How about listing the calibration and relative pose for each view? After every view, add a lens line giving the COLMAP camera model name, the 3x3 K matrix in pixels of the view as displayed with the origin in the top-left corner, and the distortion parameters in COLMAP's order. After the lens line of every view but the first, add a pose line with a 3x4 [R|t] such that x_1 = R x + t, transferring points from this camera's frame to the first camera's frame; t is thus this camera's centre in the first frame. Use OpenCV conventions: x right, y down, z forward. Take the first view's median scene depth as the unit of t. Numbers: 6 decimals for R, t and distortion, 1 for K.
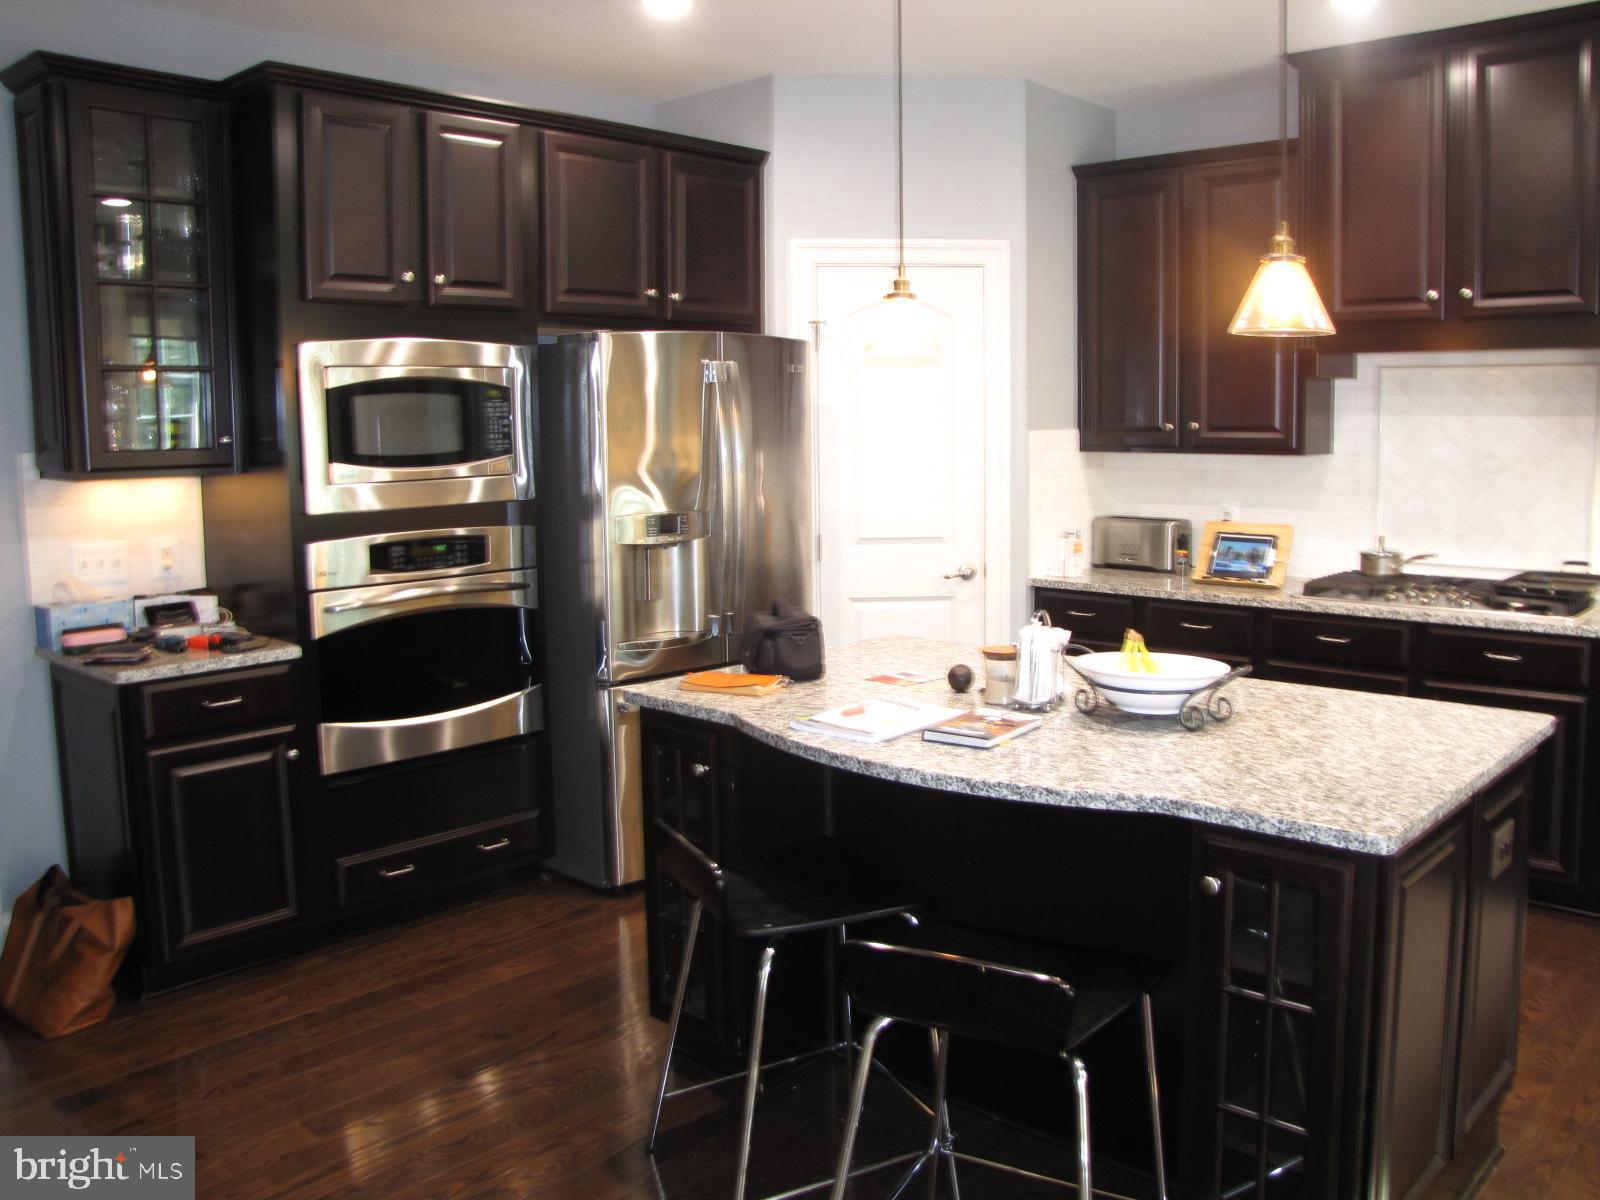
lens RADIAL K [[1345.0, 0, 809.1], [0, 1345.0, 562.2], [0, 0, 1]] dist [-0.192064, 0.208951]
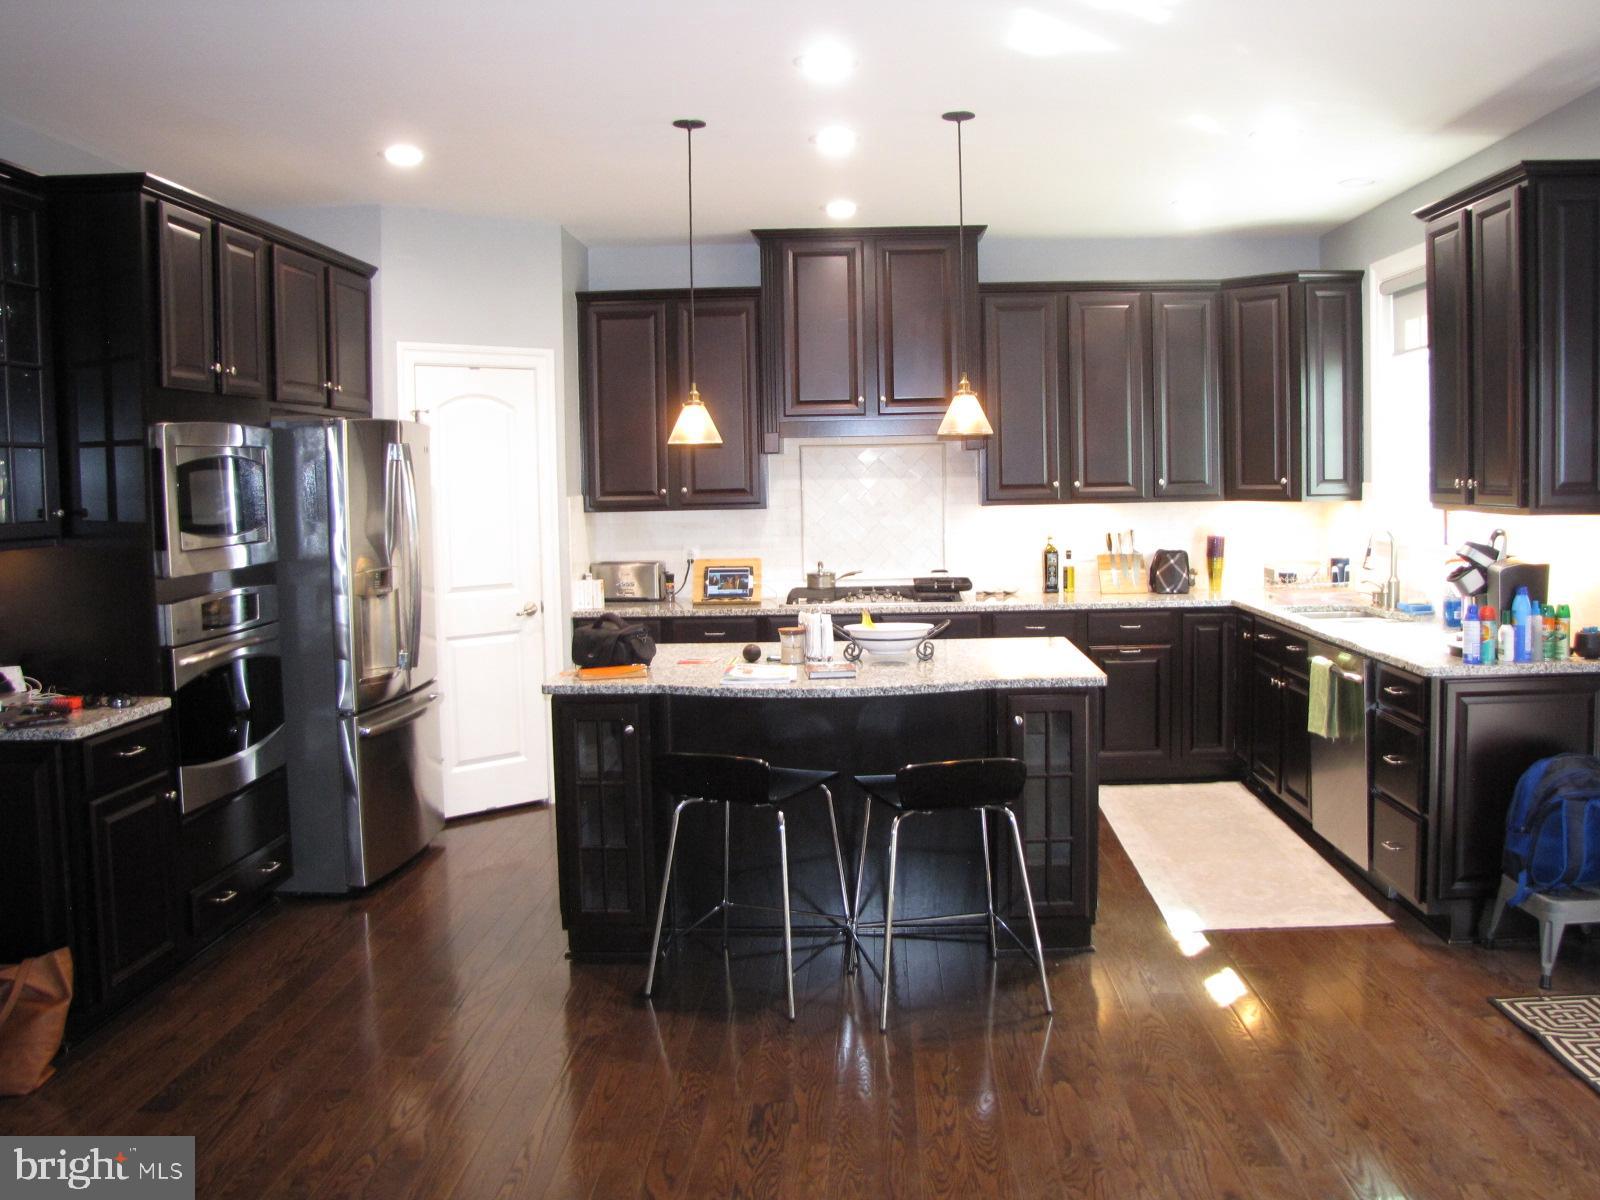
lens RADIAL K [[1345.0, 0, 809.1], [0, 1345.0, 562.2], [0, 0, 1]] dist [-0.192064, 0.208951]
pose [[0.773633, -0.047012, 0.631888, -0.522115], [0.081277, 0.996368, -0.025379, 0.017615], [-0.628400, 0.070992, 0.774644, -0.155683]]
